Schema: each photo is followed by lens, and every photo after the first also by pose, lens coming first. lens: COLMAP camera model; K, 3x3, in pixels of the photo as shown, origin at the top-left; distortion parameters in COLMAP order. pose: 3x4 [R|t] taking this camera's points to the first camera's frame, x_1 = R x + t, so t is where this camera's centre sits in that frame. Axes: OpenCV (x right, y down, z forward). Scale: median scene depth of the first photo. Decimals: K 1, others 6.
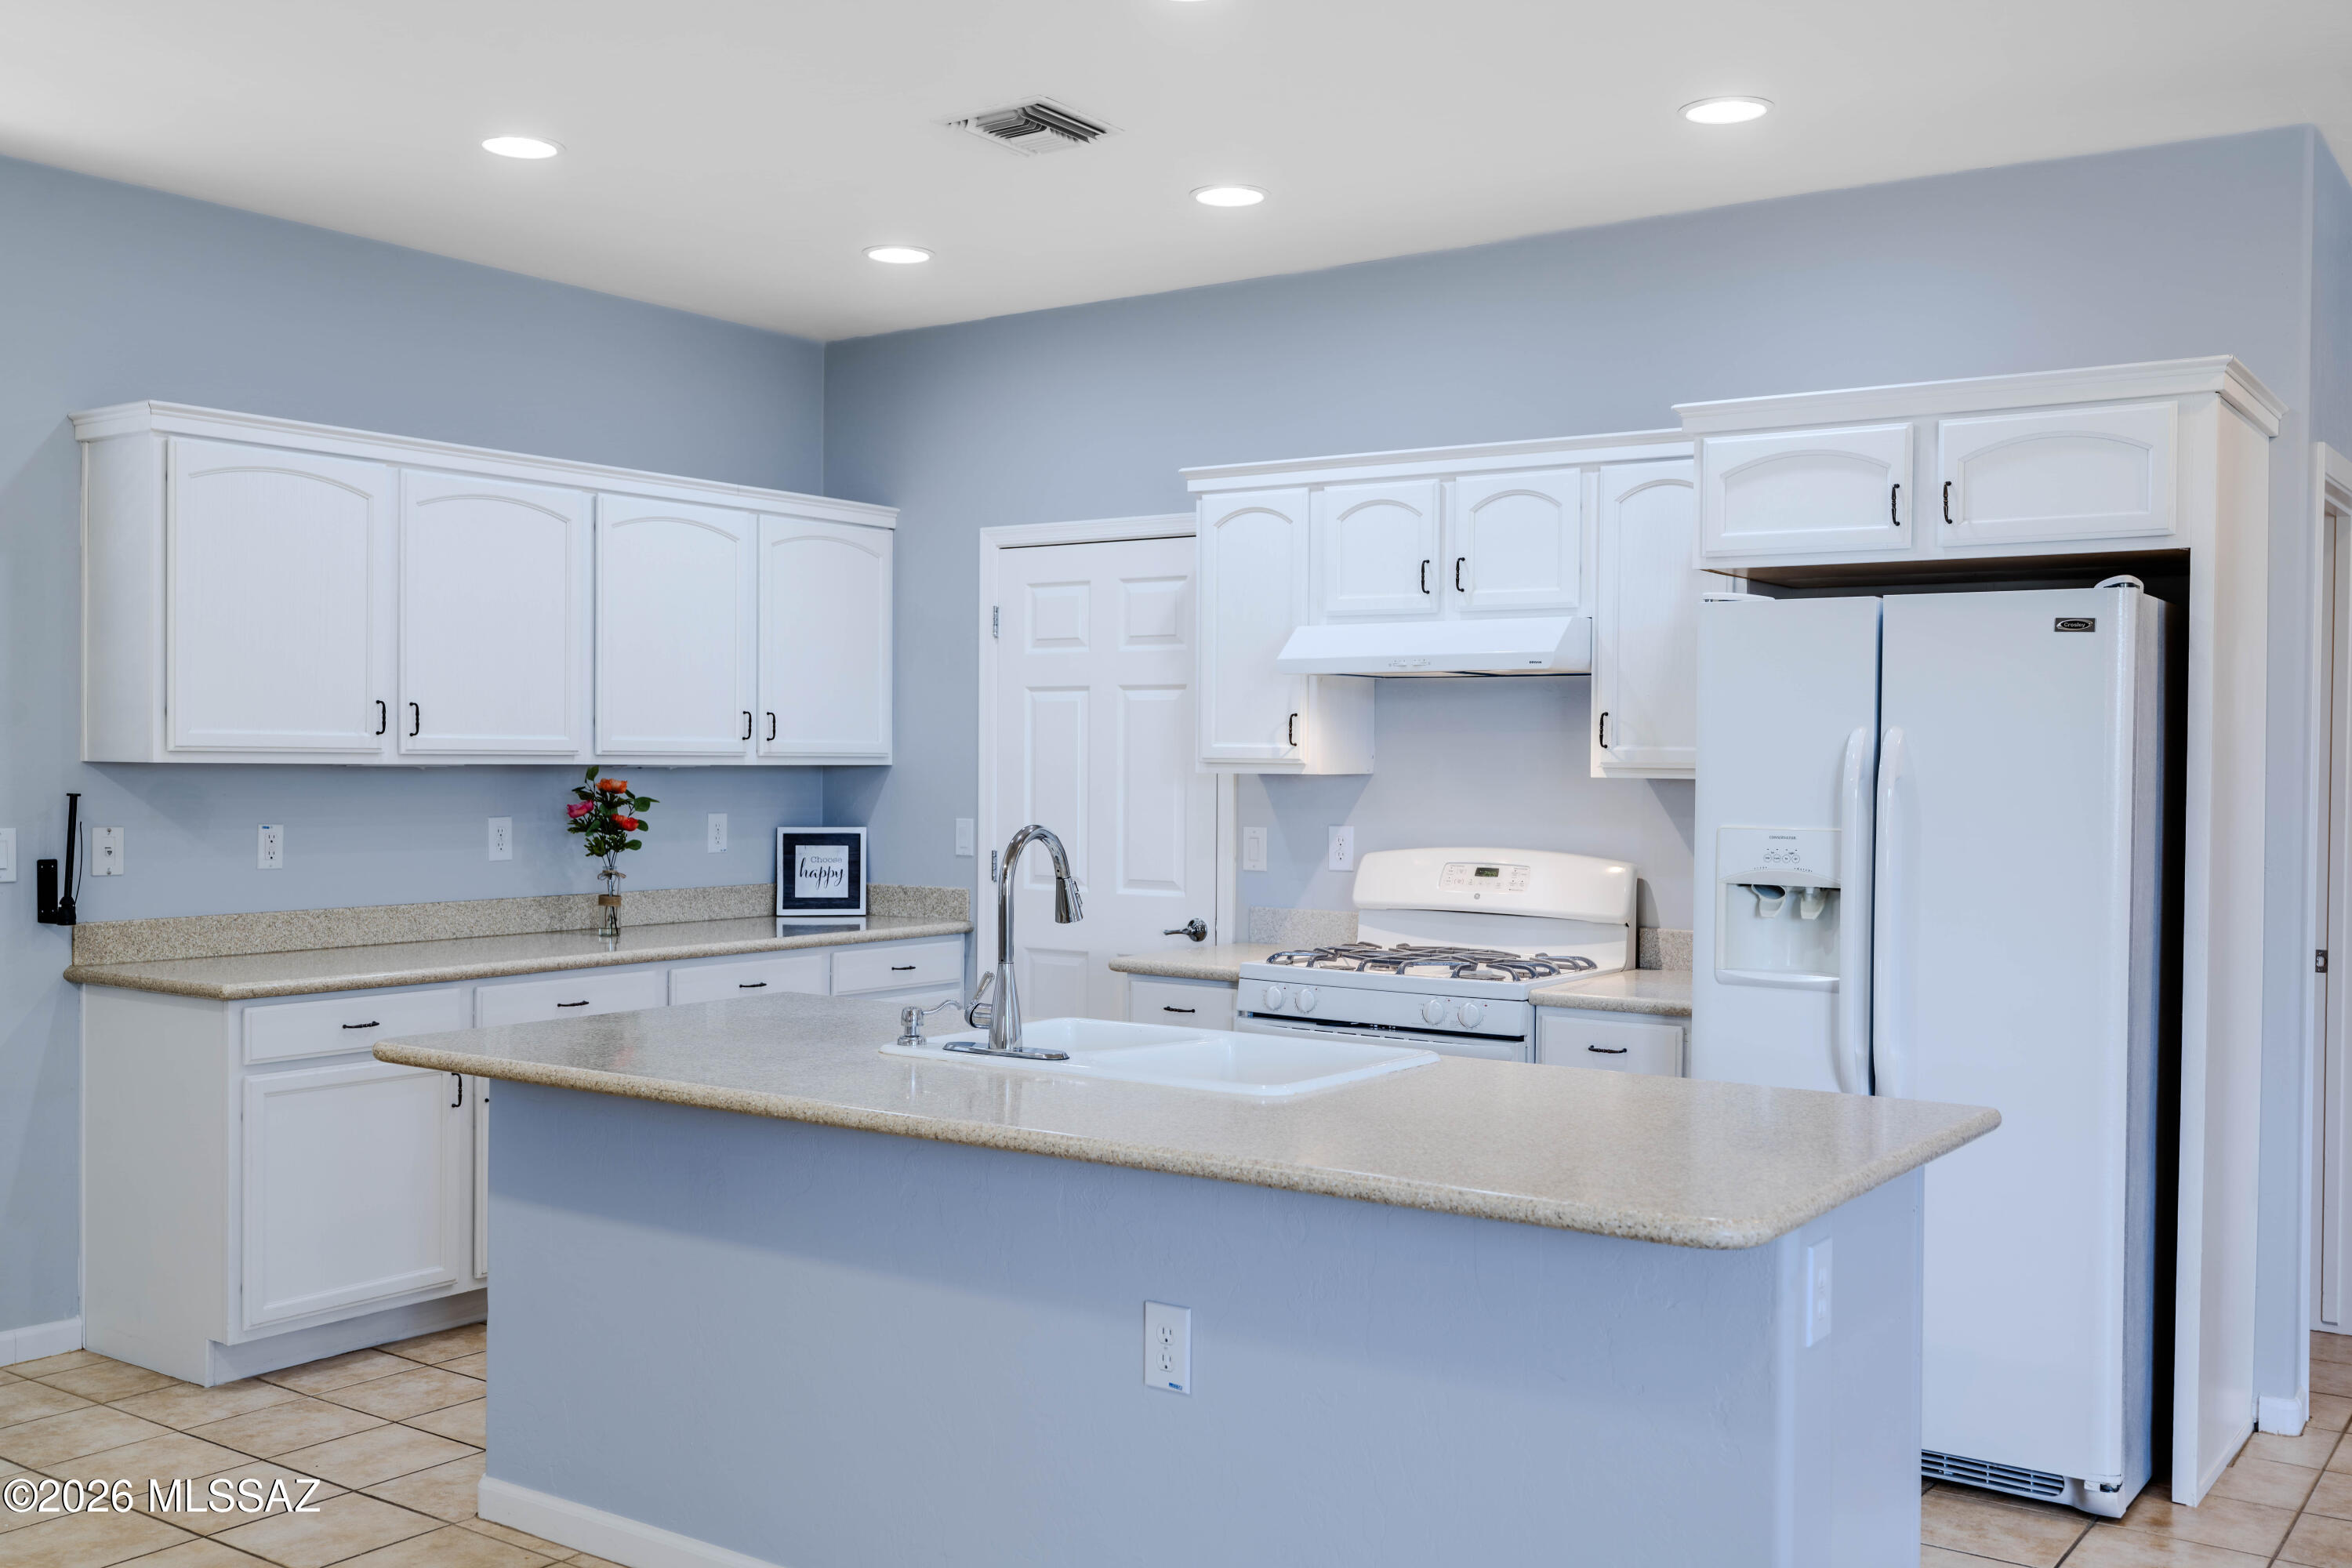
lens RADIAL K [[2184.3, 0, 1169.4], [0, 2184.3, 779.9], [0, 0, 1]] dist [0.005226, 0.000000]
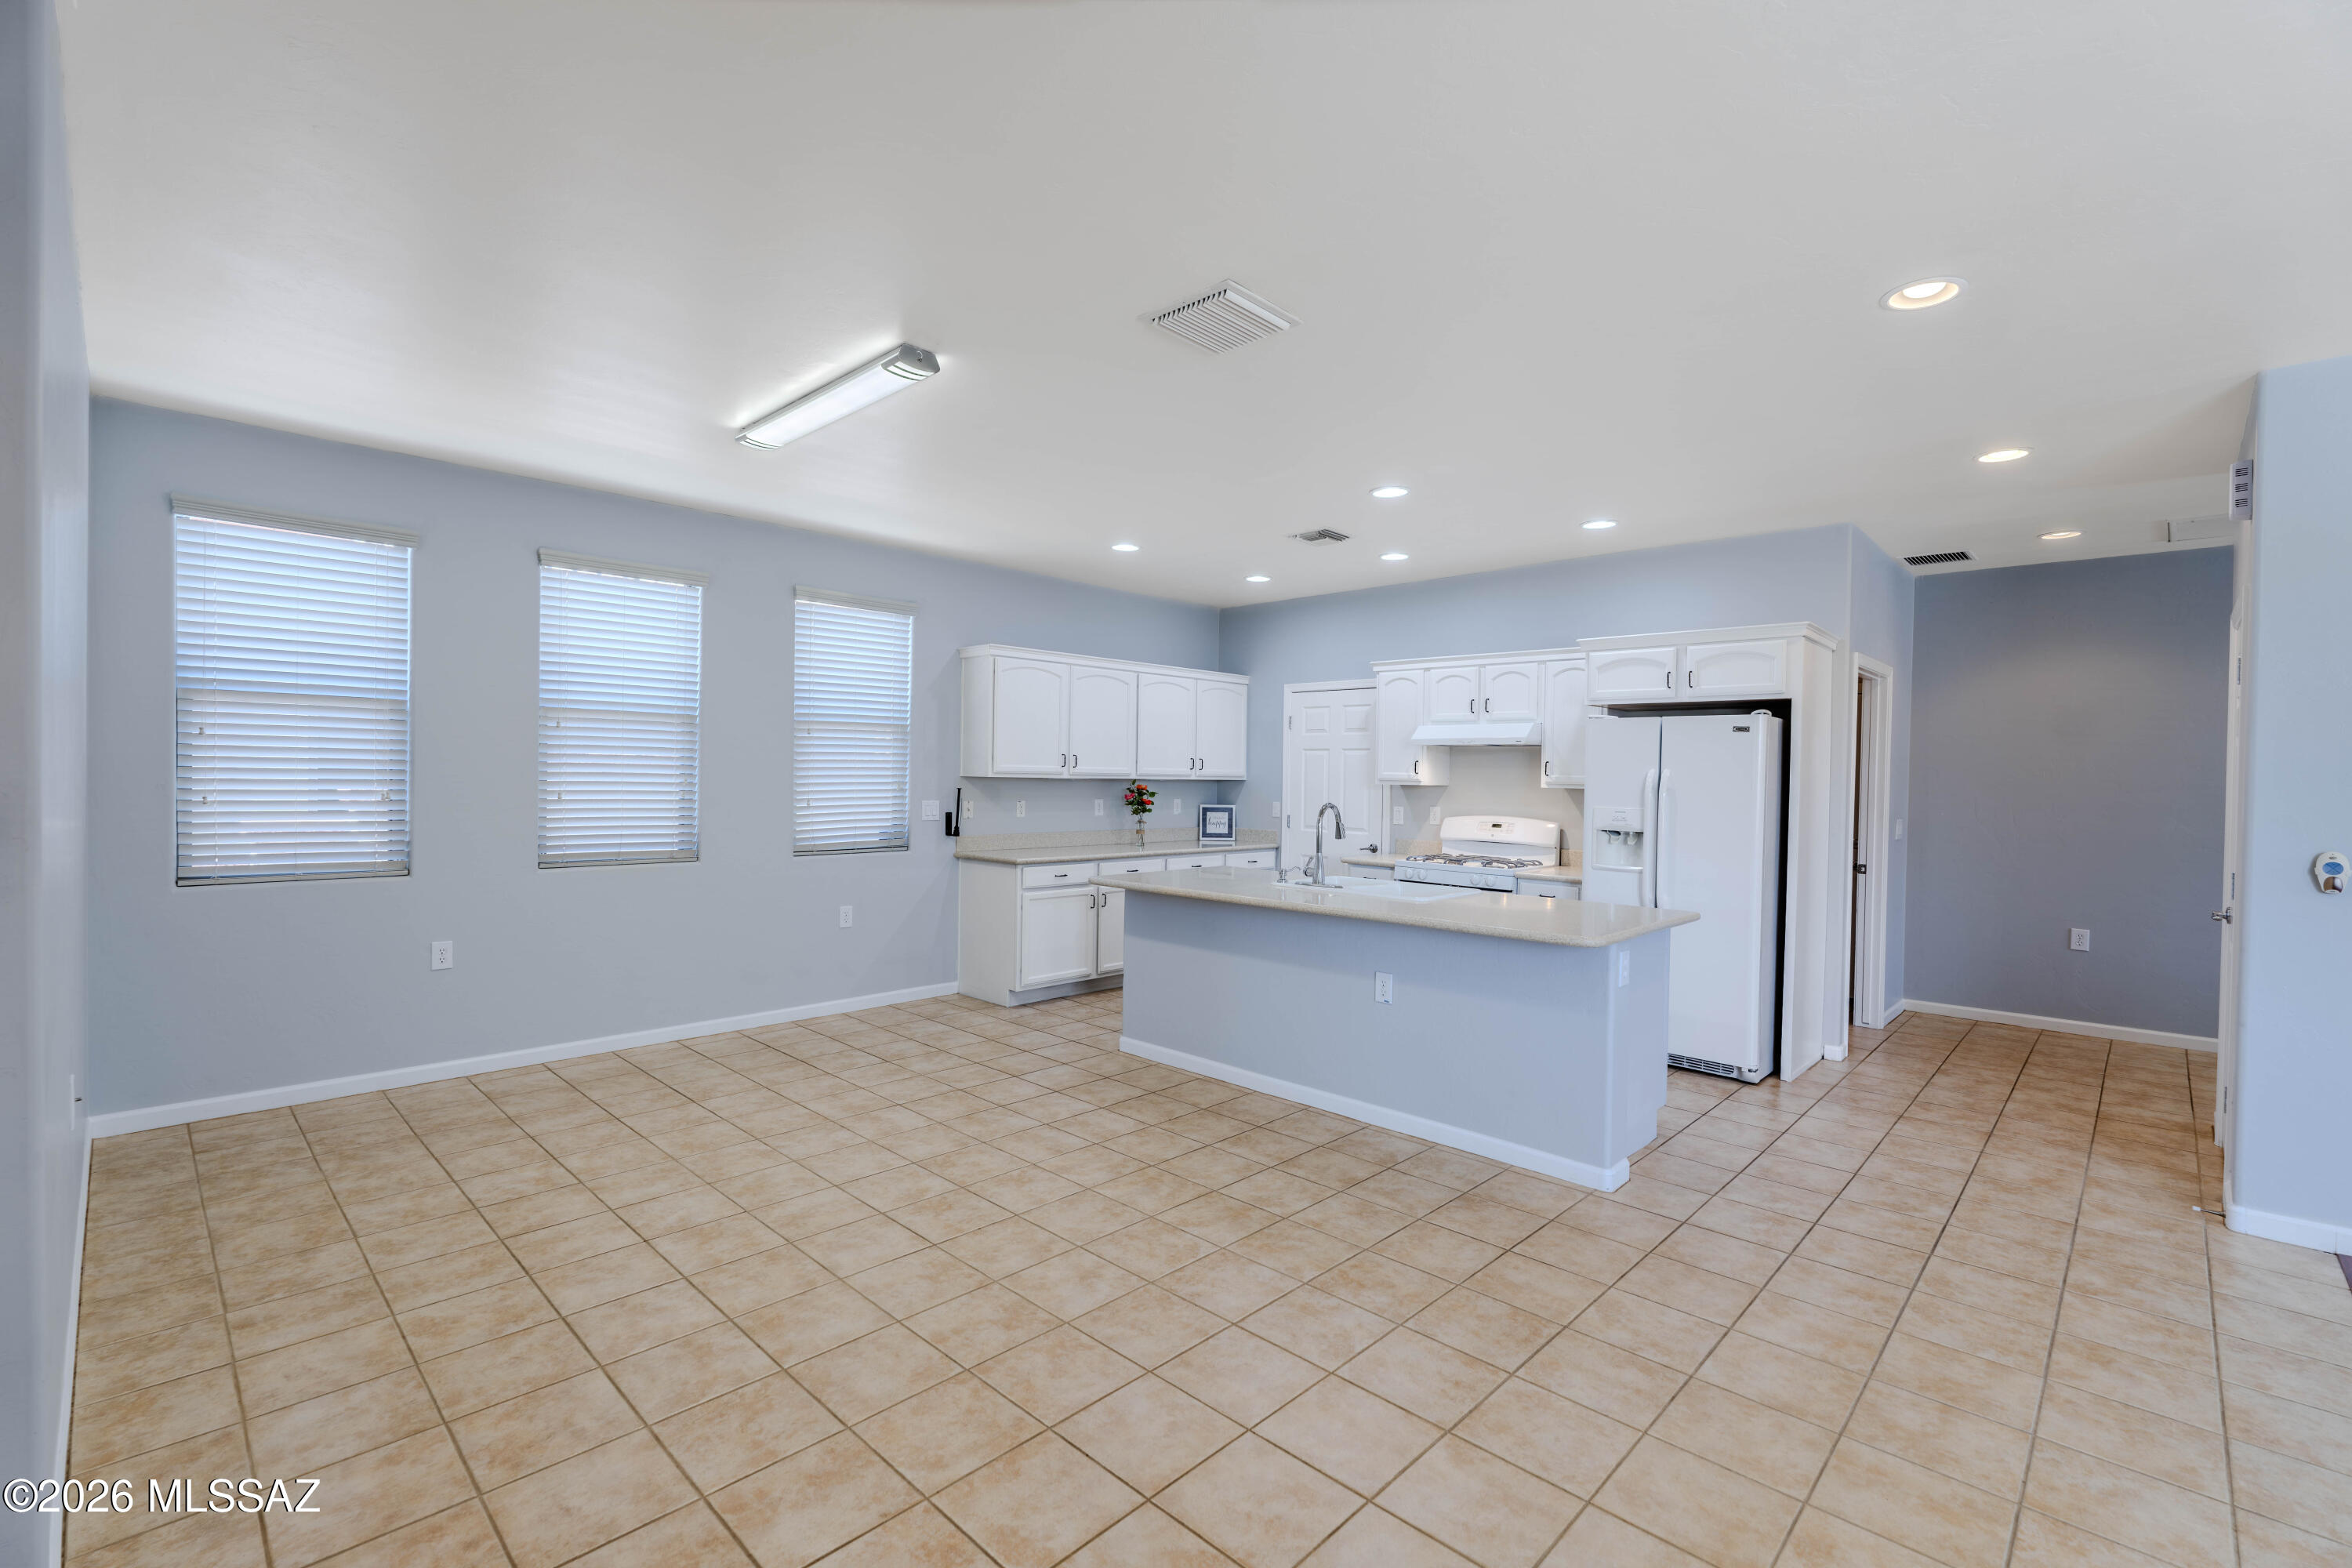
lens RADIAL K [[1025.4, 0, 1173.6], [0, 1025.4, 786.4], [0, 0, 1]] dist [-0.004362, 0.000532]
pose [[0.988483, 0.009476, -0.151037, -0.045293], [-0.009593, 0.999954, -0.000047, 0.001581], [0.151029, 0.001495, 0.988528, -0.220419]]
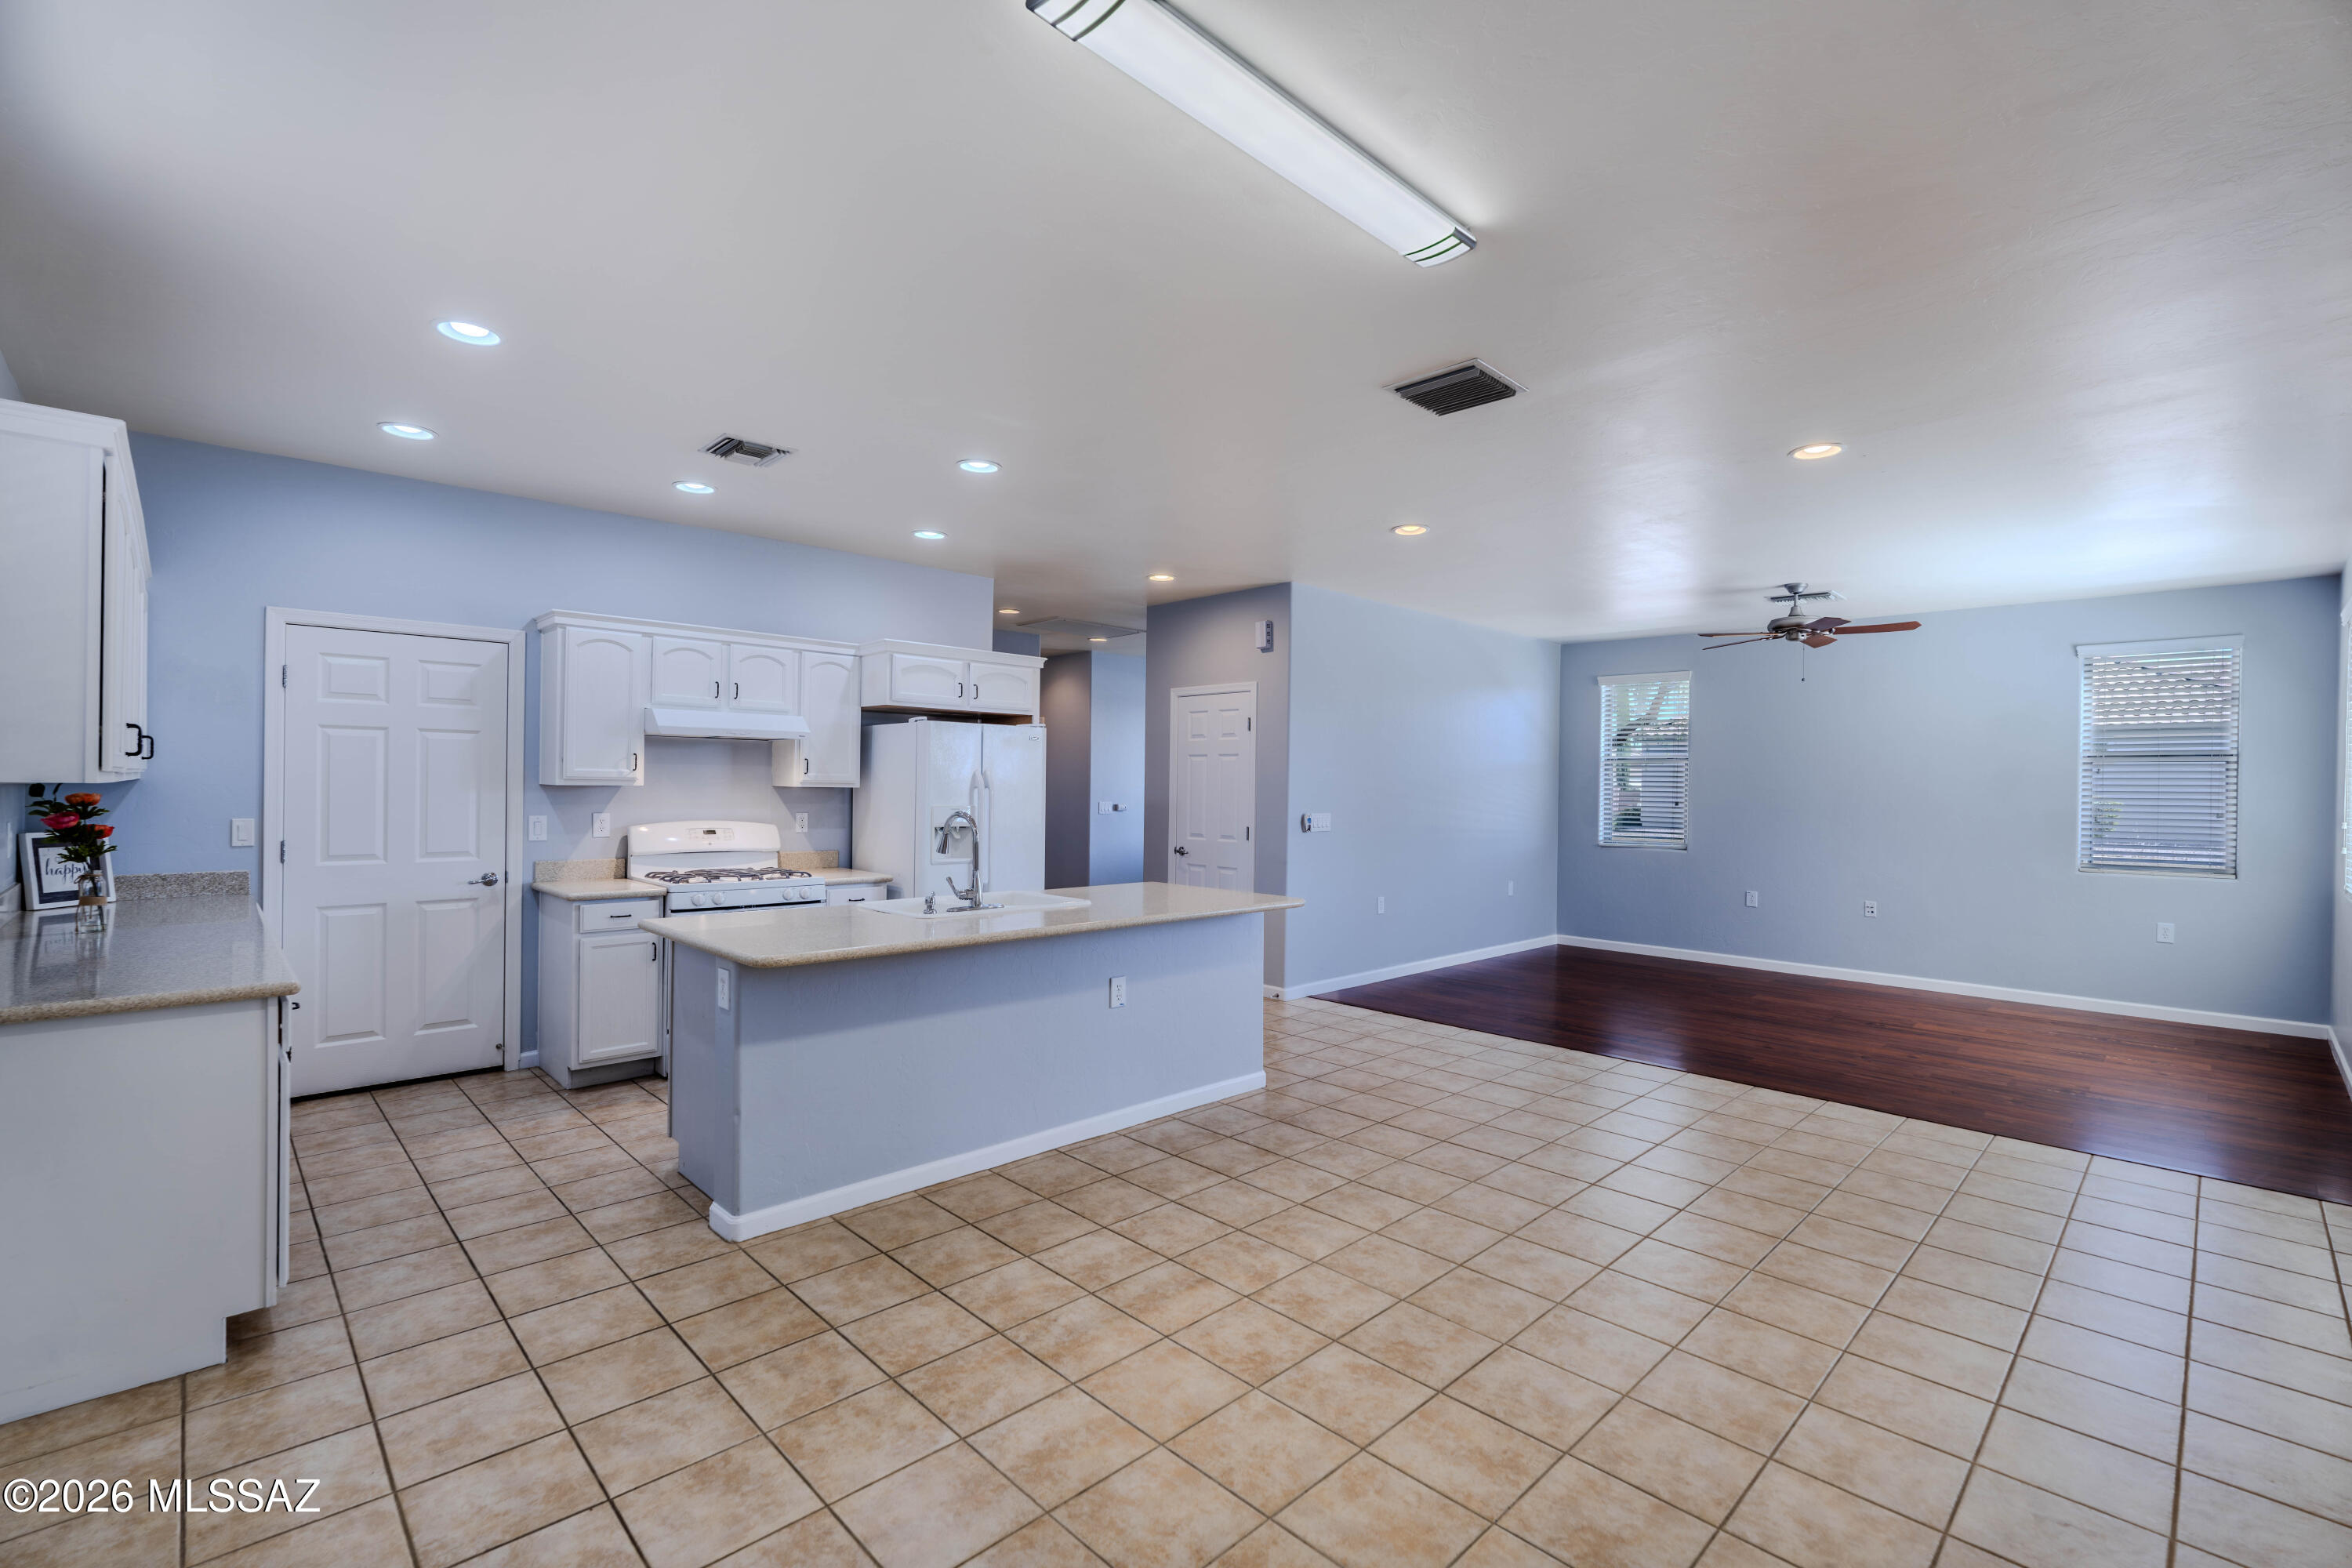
lens RADIAL K [[1025.4, 0, 1167.4], [0, 1025.4, 783.4], [0, 0, 1]] dist [-0.004362, 0.000532]
pose [[0.186052, -0.003859, 0.982532, -0.820063], [-0.002258, 0.999988, 0.004355, -0.010817], [-0.982537, -0.003029, 0.186041, 0.436031]]
